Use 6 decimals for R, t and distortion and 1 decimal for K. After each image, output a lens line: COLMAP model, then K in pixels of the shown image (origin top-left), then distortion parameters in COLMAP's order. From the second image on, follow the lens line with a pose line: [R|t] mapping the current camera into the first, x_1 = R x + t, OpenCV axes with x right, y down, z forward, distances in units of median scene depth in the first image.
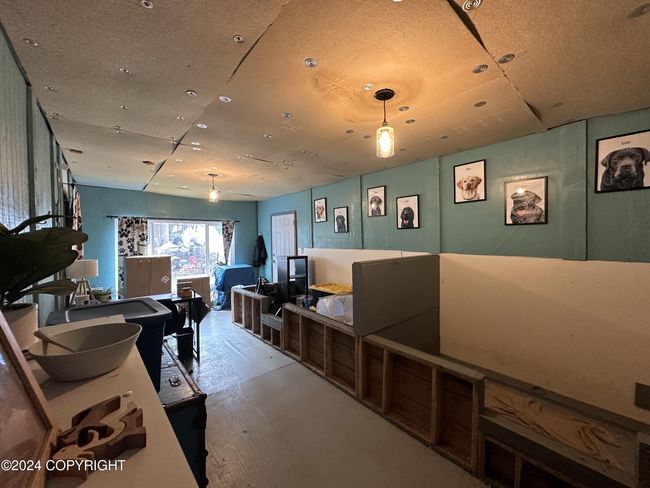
lens RADIAL K [[262.3, 0, 323.8], [0, 262.3, 243.7], [0, 0, 1]] dist [-0.004243, 0.000710]
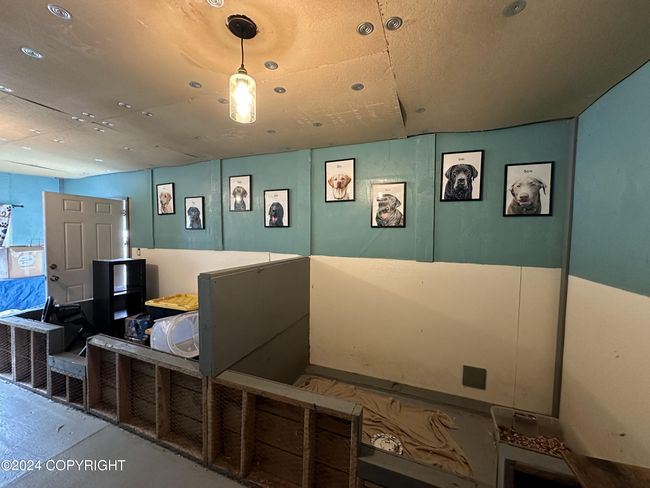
lens RADIAL K [[262.3, 0, 326.7], [0, 262.3, 243.3], [0, 0, 1]] dist [-0.004243, 0.000710]
pose [[0.880461, 0.004570, 0.474096, 0.069944], [-0.009176, 0.999931, 0.007403, -0.015227], [-0.474029, -0.010868, 0.880442, 0.198257]]
